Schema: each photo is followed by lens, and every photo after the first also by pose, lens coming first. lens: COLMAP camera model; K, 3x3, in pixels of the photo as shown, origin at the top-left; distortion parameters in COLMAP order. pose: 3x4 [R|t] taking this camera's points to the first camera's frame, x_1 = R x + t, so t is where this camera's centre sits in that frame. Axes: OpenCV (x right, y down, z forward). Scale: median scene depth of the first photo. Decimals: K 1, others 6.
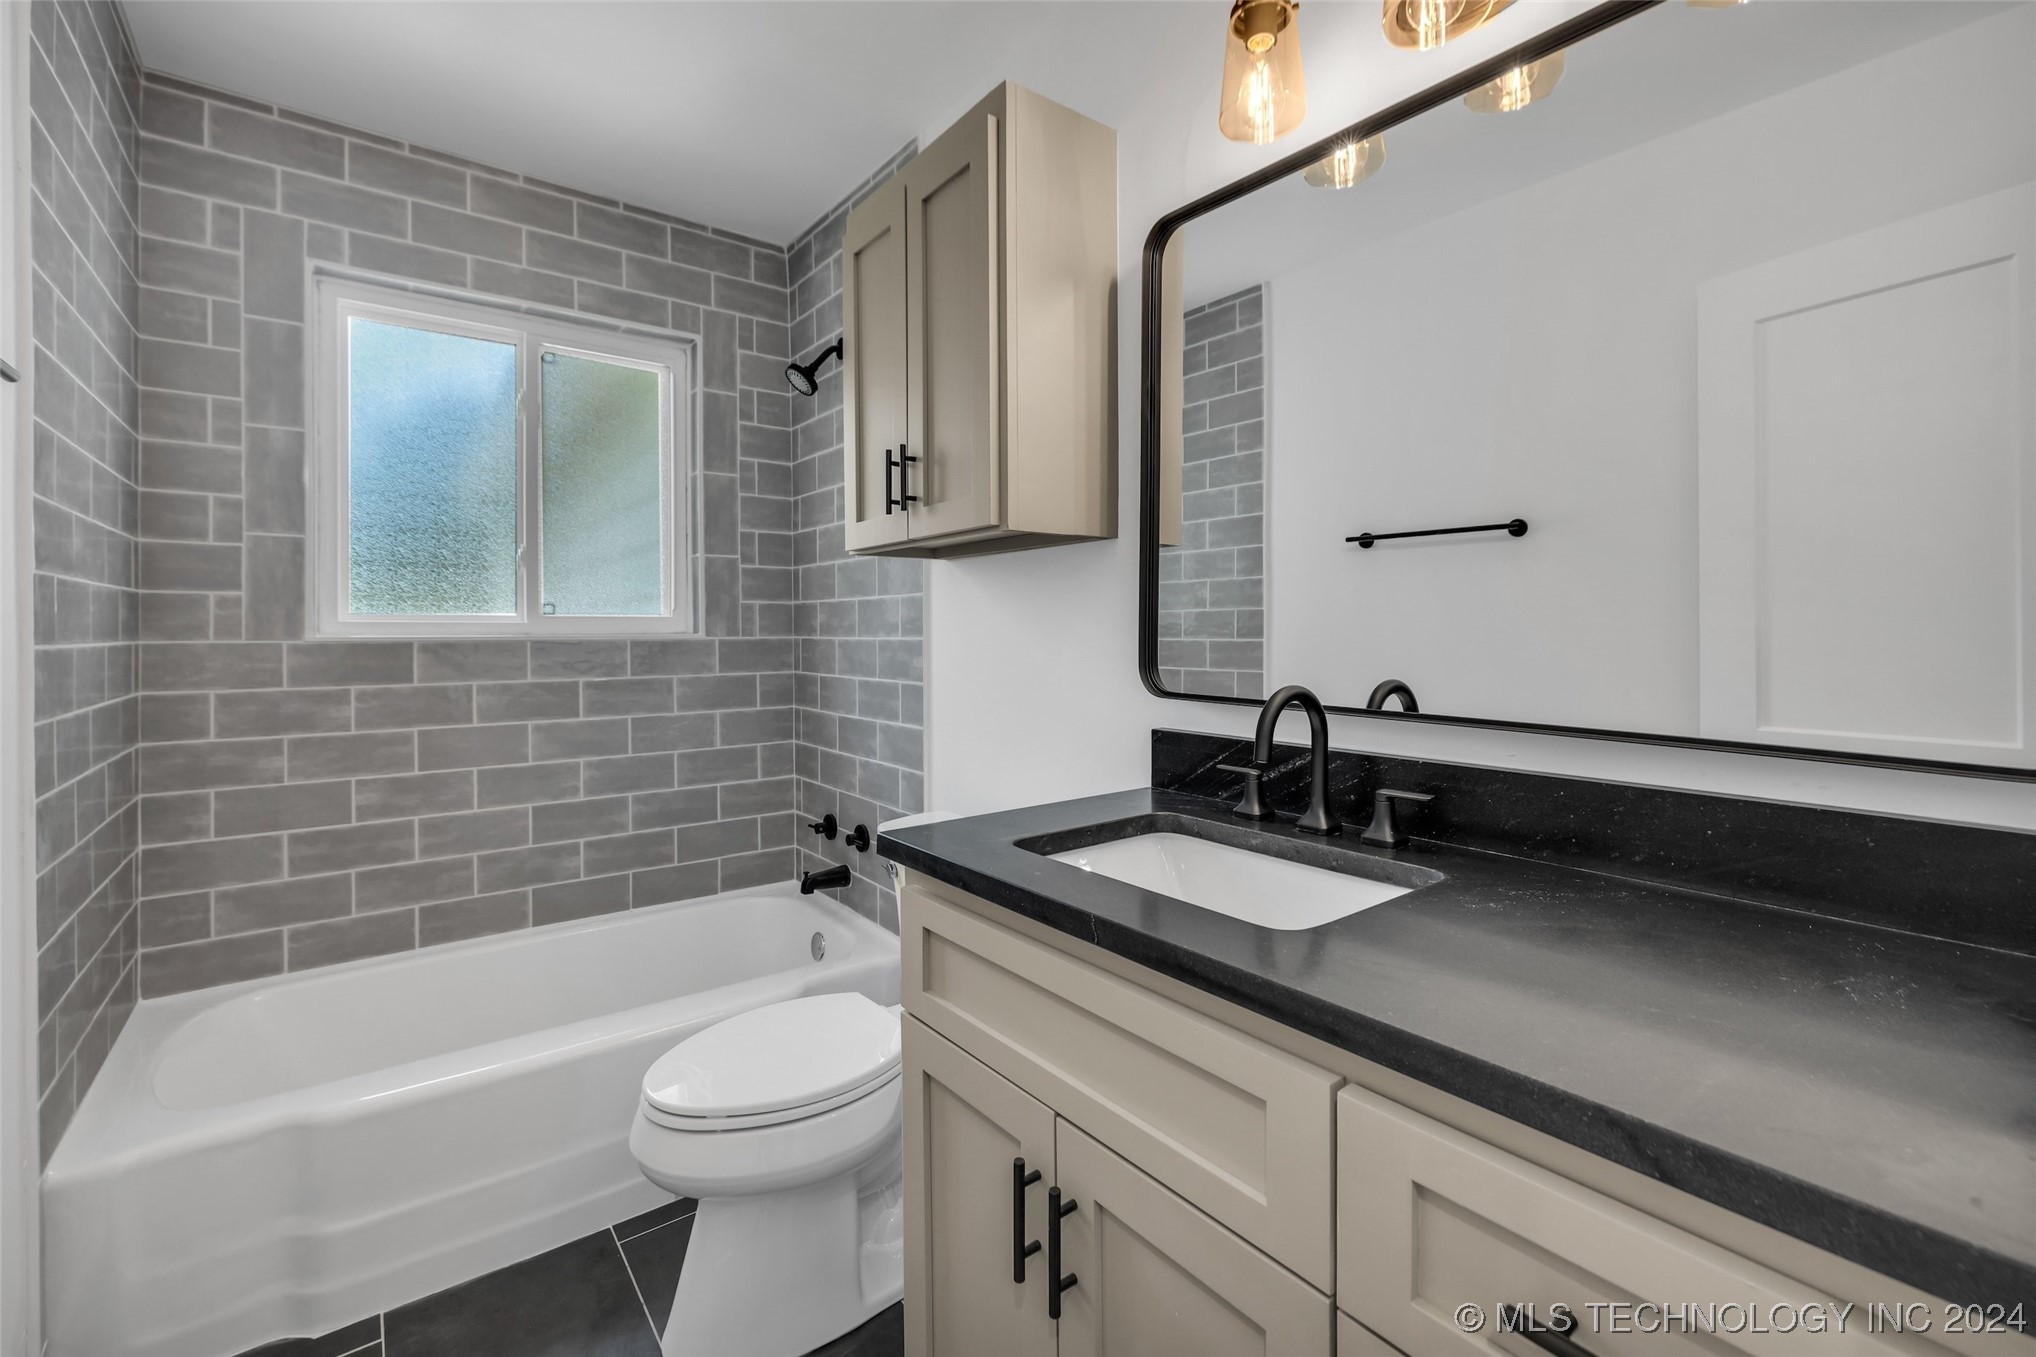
lens RADIAL K [[862.5, 0, 1017.9], [0, 862.5, 631.2], [0, 0, 1]] dist [0.000979, 0.000033]
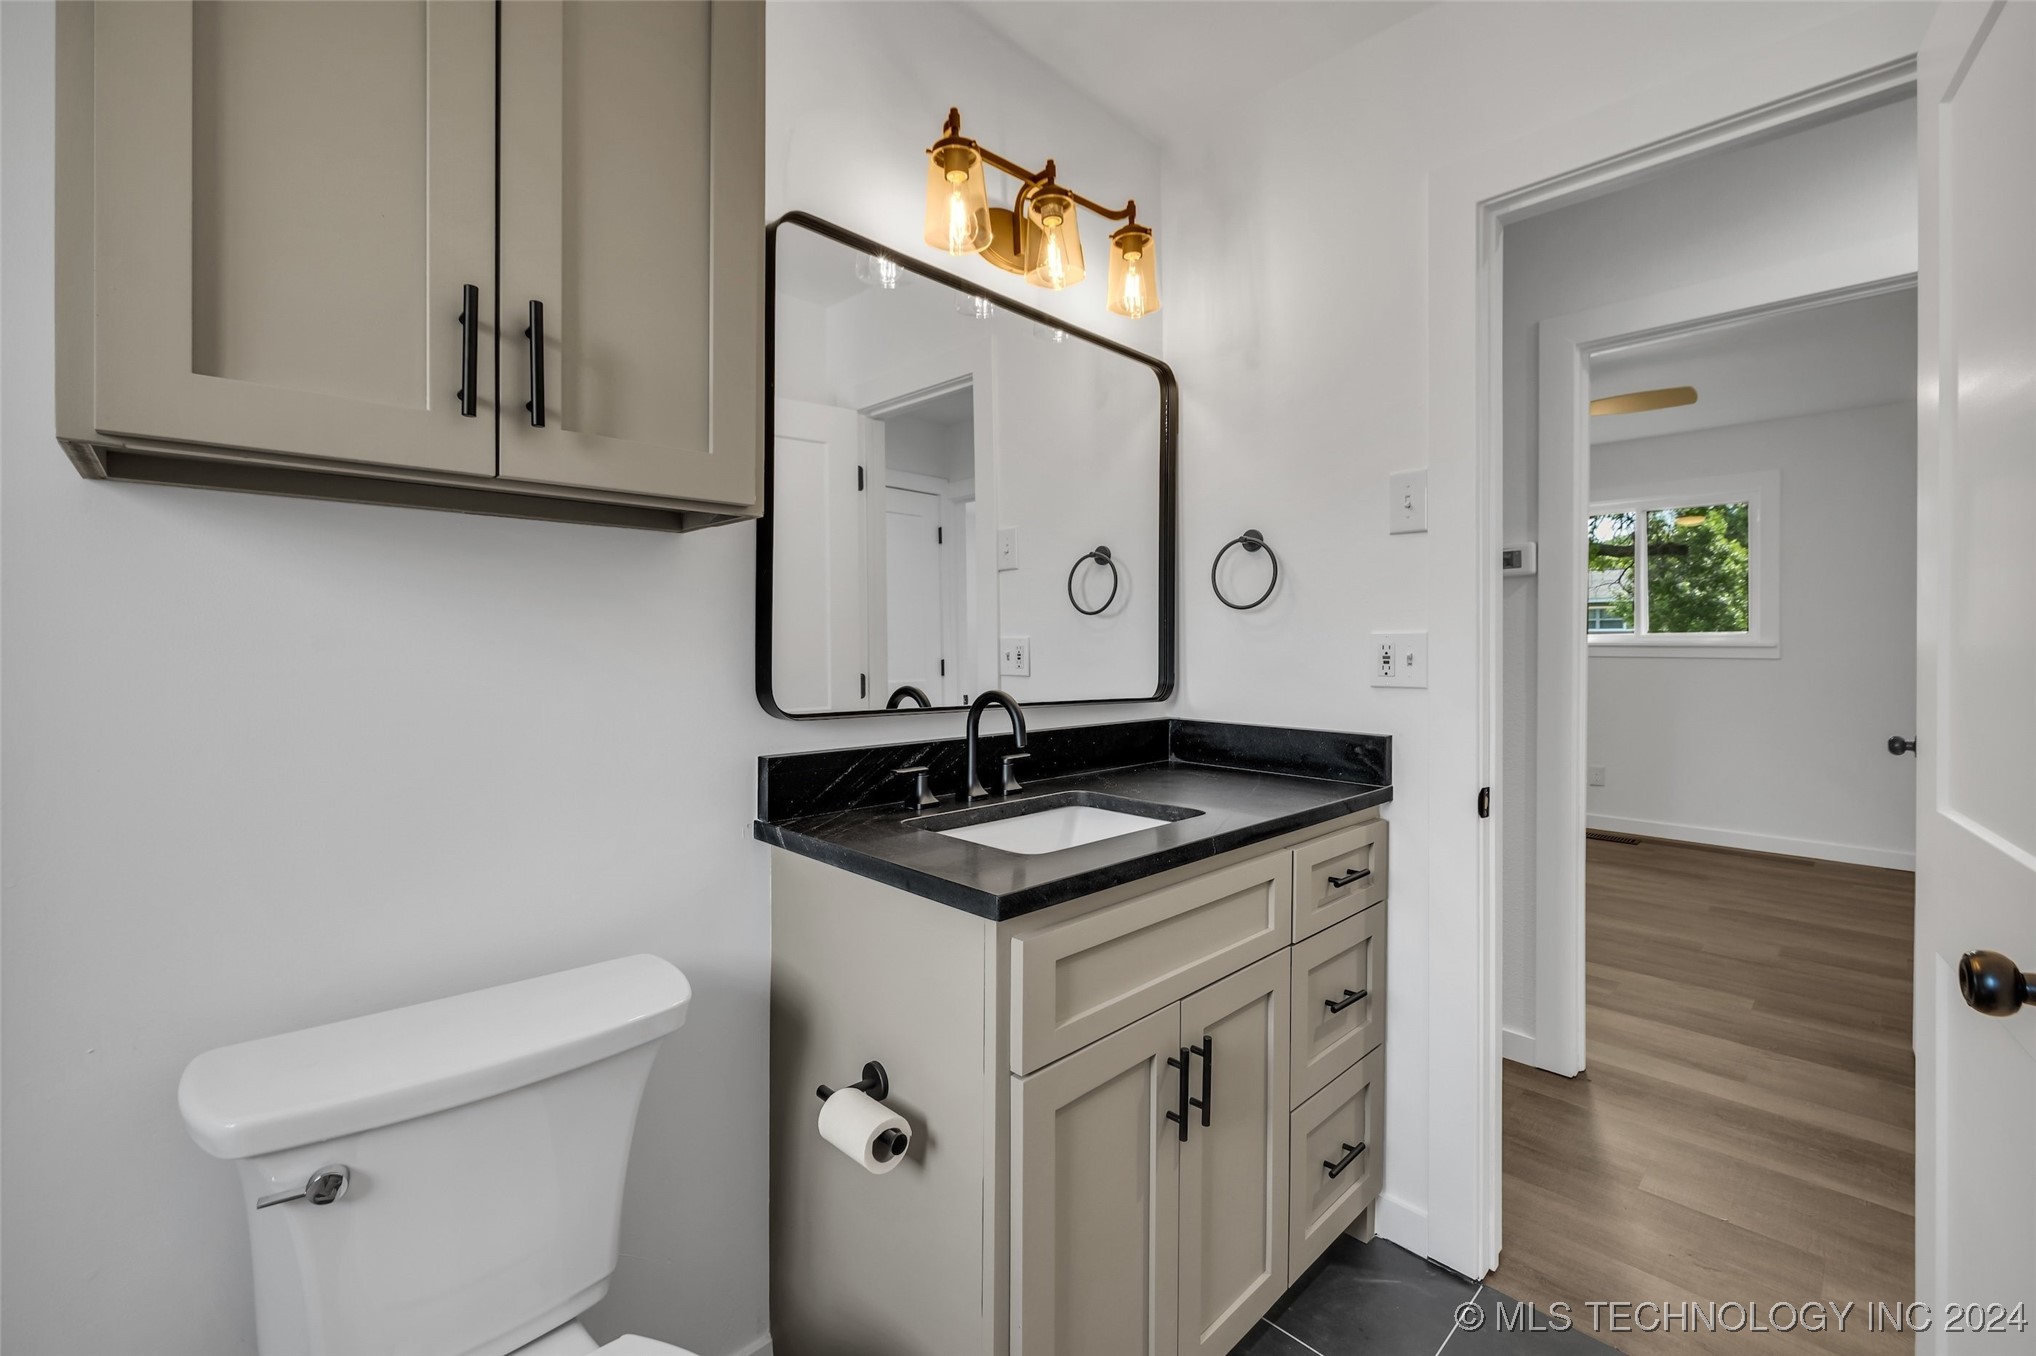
lens RADIAL K [[862.5, 0, 1021.8], [0, 862.5, 639.2], [0, 0, 1]] dist [-0.001133, 0.000174]
pose [[-0.113157, 0.001453, 0.993576, -0.983580], [-0.015981, 0.999867, -0.003282, -0.014175], [-0.993449, -0.016250, -0.113119, 1.061350]]
